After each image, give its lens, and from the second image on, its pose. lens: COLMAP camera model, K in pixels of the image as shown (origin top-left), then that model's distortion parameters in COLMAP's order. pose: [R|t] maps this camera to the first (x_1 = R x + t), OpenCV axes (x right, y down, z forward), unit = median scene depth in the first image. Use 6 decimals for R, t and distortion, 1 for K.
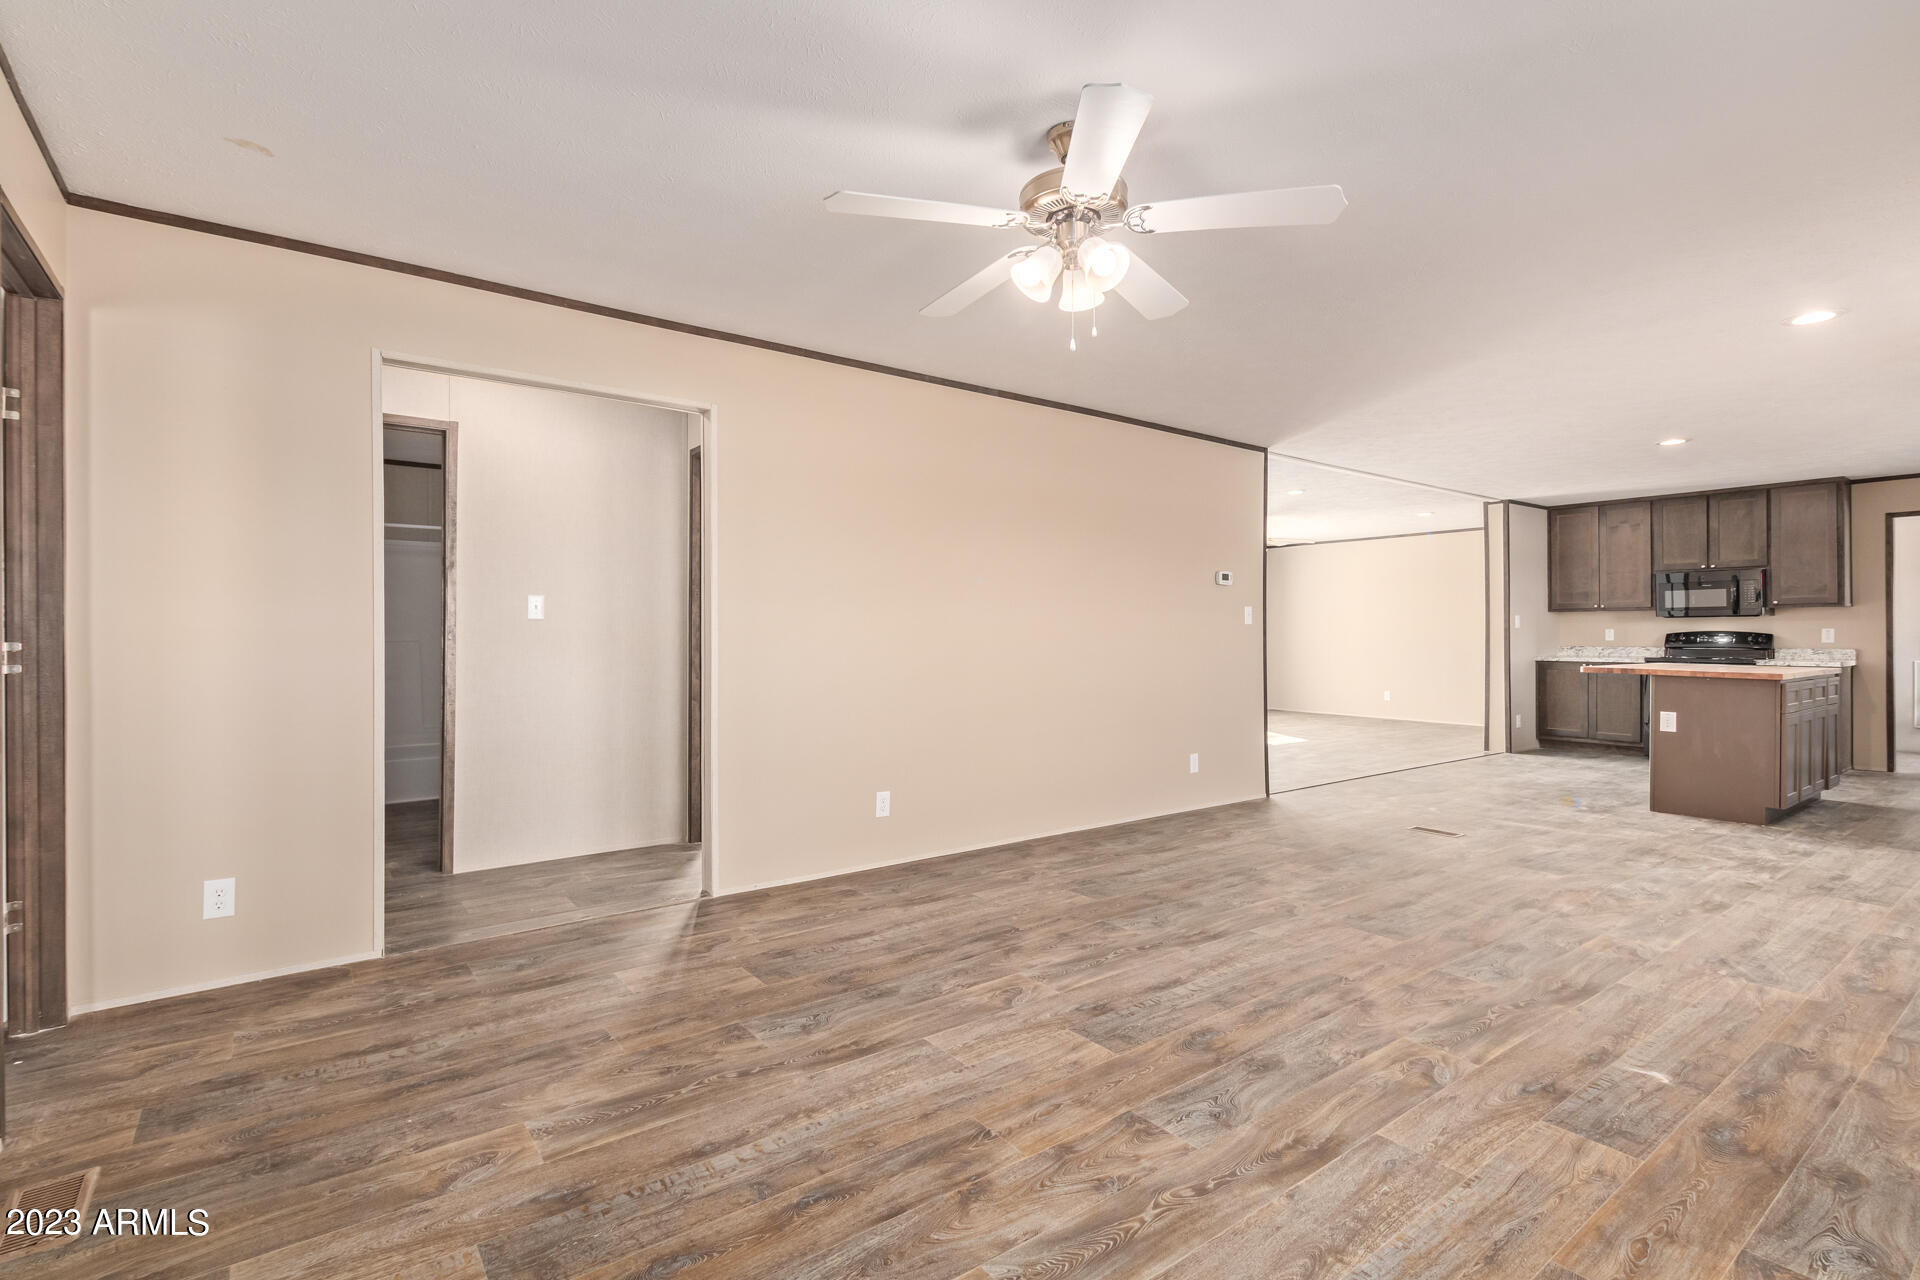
lens RADIAL K [[923.5, 0, 960.0], [0, 923.5, 640.0], [0, 0, 1]] dist [0.001167, 0.000112]
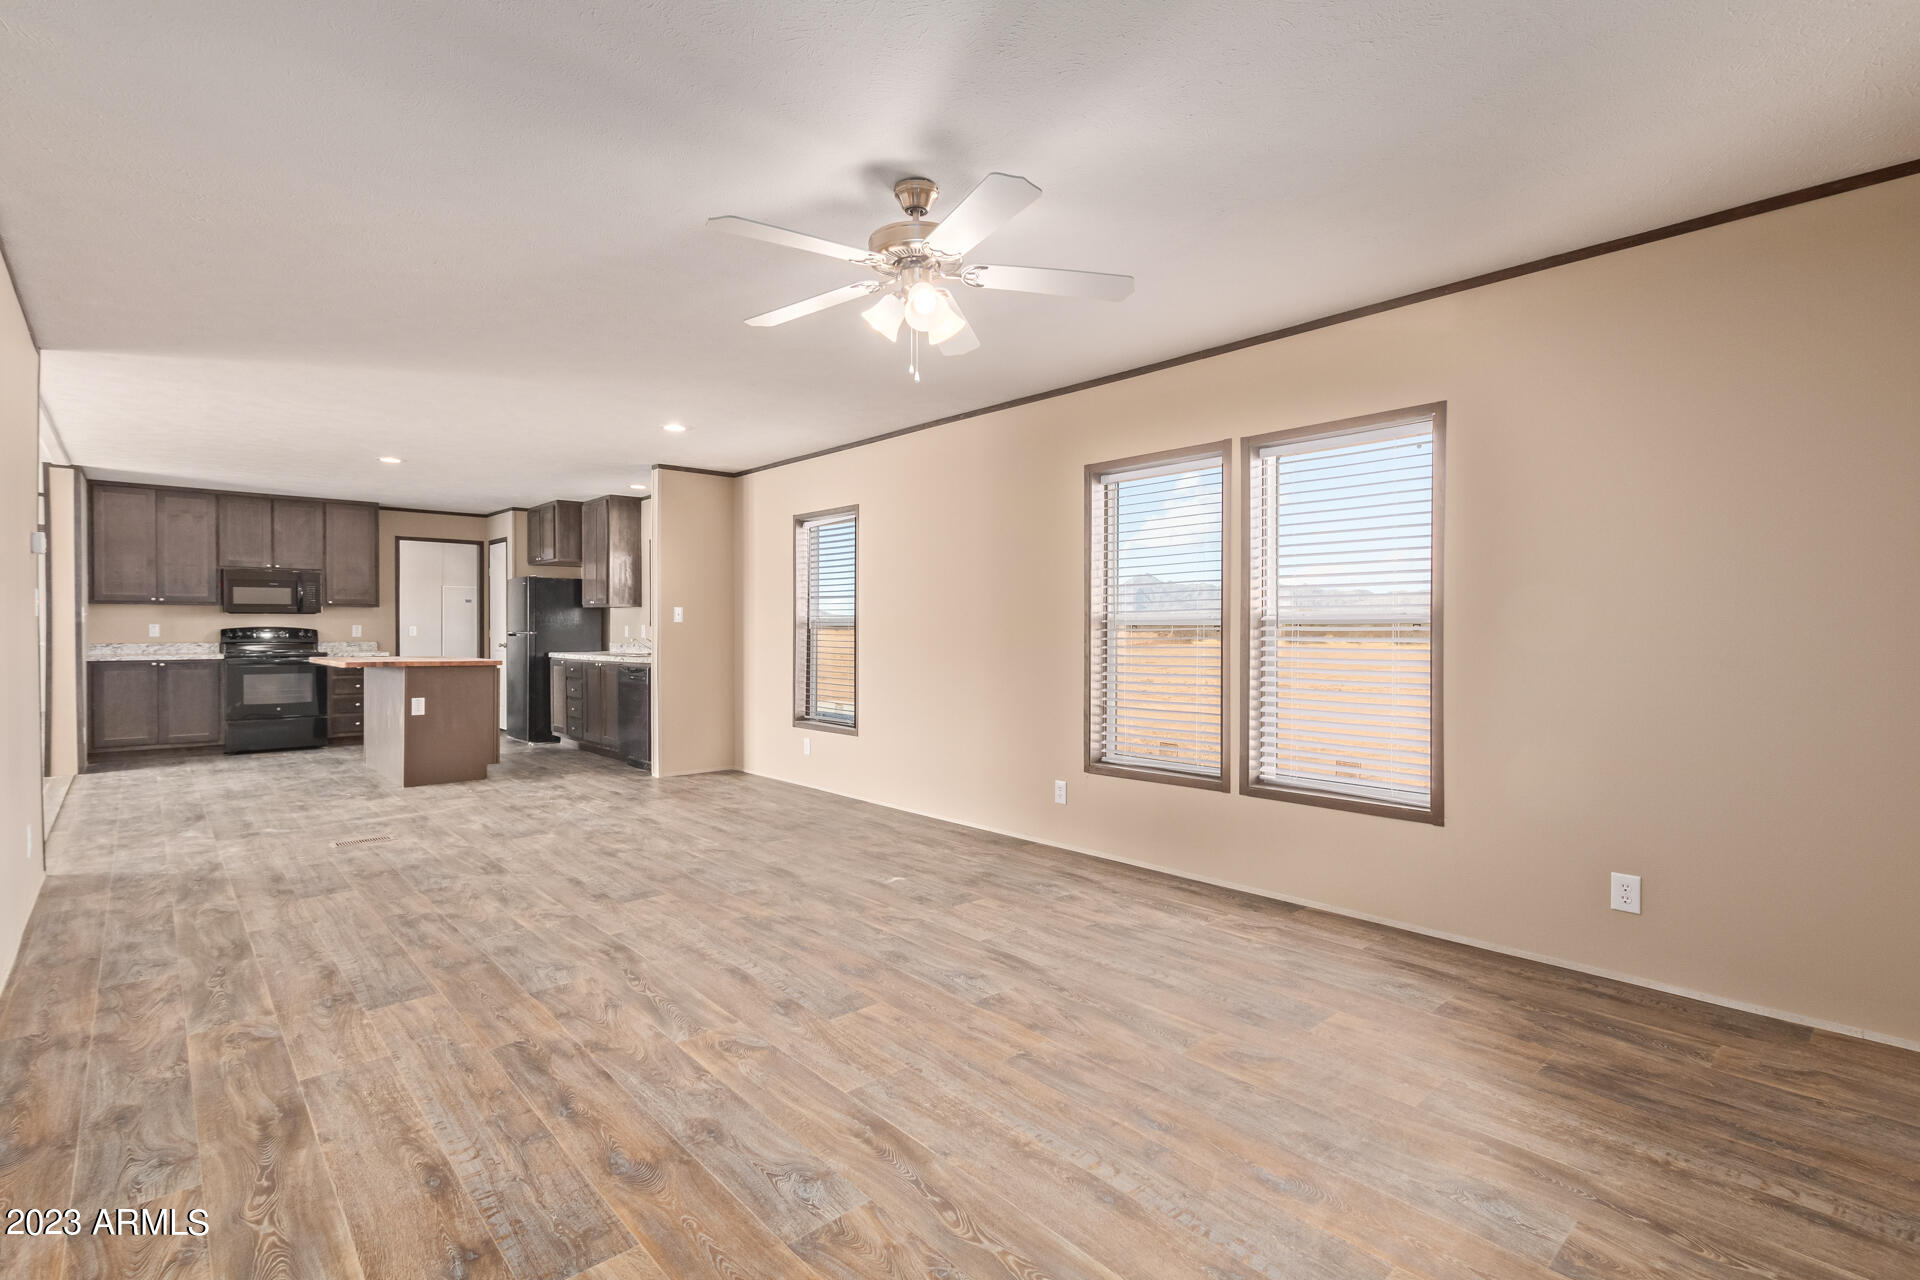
lens RADIAL K [[888.5, 0, 960.0], [0, 888.5, 640.0], [0, 0, 1]] dist [0.019404, -0.000459]
pose [[-0.106088, -0.011773, 0.994287, -0.639065], [0.004609, 0.999913, 0.012331, -0.008071], [-0.994346, 0.005890, -0.106025, 0.698921]]
